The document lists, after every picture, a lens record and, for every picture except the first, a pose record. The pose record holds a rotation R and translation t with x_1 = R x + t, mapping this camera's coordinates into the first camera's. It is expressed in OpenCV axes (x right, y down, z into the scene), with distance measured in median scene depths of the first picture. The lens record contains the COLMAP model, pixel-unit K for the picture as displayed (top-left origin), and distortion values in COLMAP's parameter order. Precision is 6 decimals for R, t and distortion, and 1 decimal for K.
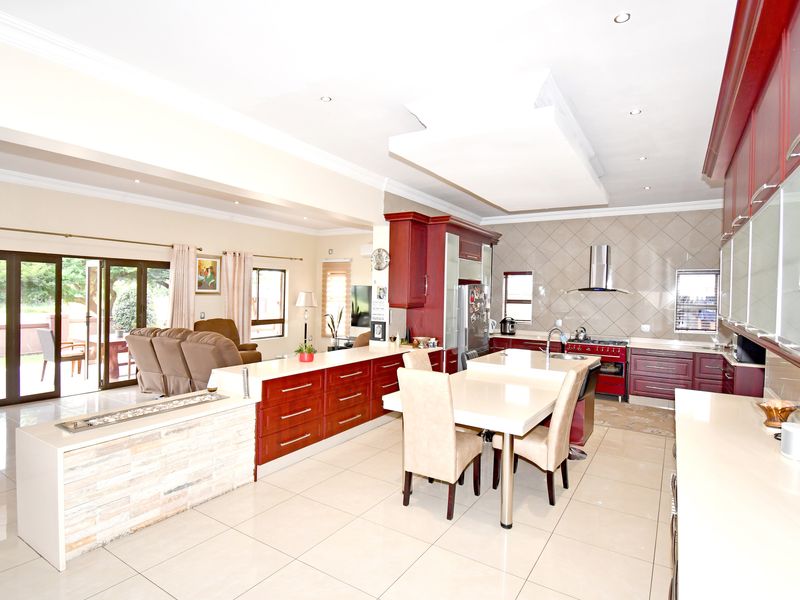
lens RADIAL K [[462.2, 0, 400.0], [0, 462.2, 300.0], [0, 0, 1]] dist [0.001548, -0.000334]
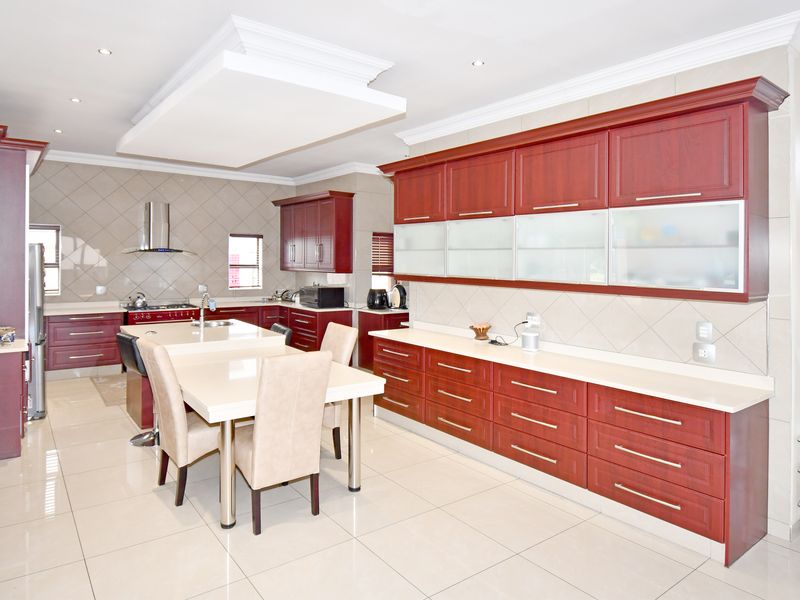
lens RADIAL K [[486.1, 0, 384.5], [0, 486.1, 255.8], [0, 0, 1]] dist [0.028876, -0.025147]
pose [[0.353294, -0.009414, 0.935465, -0.362201], [0.009902, 0.999931, 0.006324, -0.014985], [-0.935460, 0.007029, 0.353363, 0.268663]]
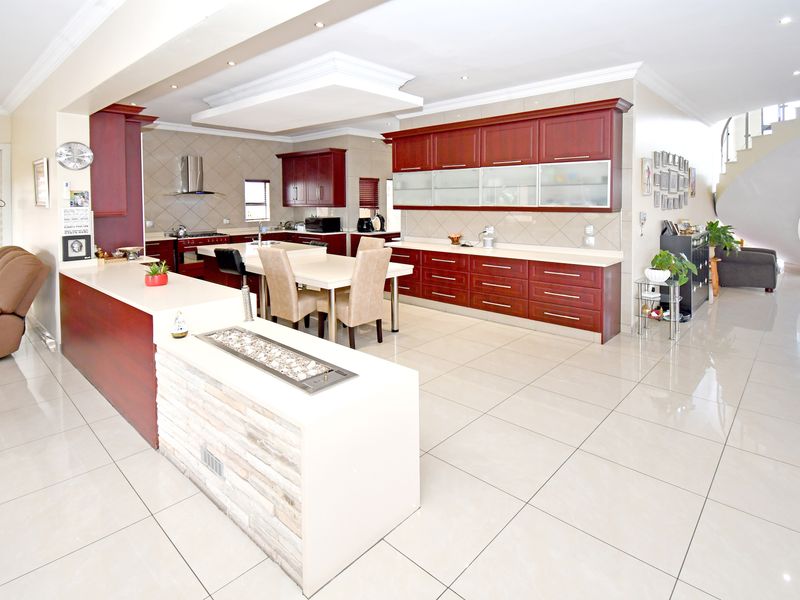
lens RADIAL K [[424.4, 0, 362.7], [0, 424.4, 215.1], [0, 0, 1]] dist [0.026373, 0.000170]
pose [[0.220075, -0.057825, 0.973767, -0.645794], [0.025577, 0.998240, 0.053497, -0.014468], [-0.975147, 0.013133, 0.221167, 0.372697]]
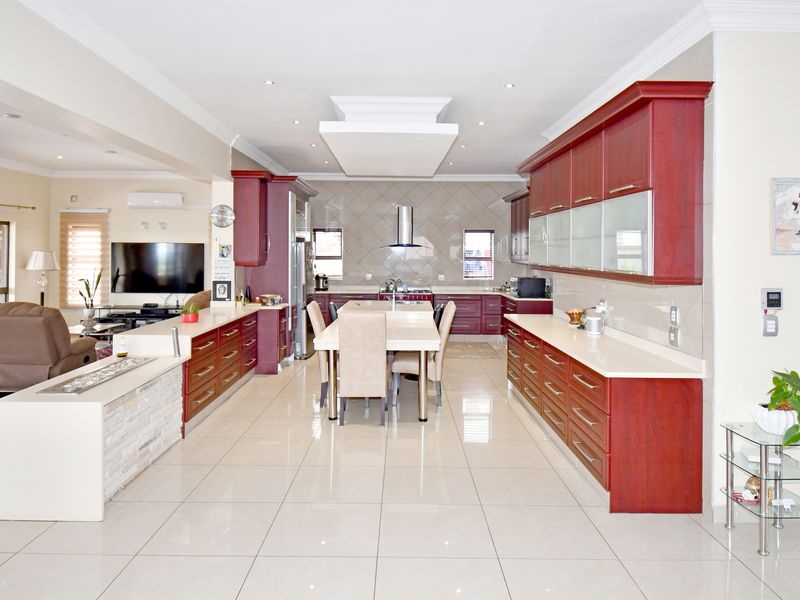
lens RADIAL K [[563.4, 0, 398.2], [0, 563.4, 253.5], [0, 0, 1]] dist [0.028405, 0.000015]
pose [[0.856535, -0.016207, 0.515834, -0.339601], [0.019284, 0.999814, -0.000608, -0.002564], [-0.515728, 0.010468, 0.856688, -0.196836]]
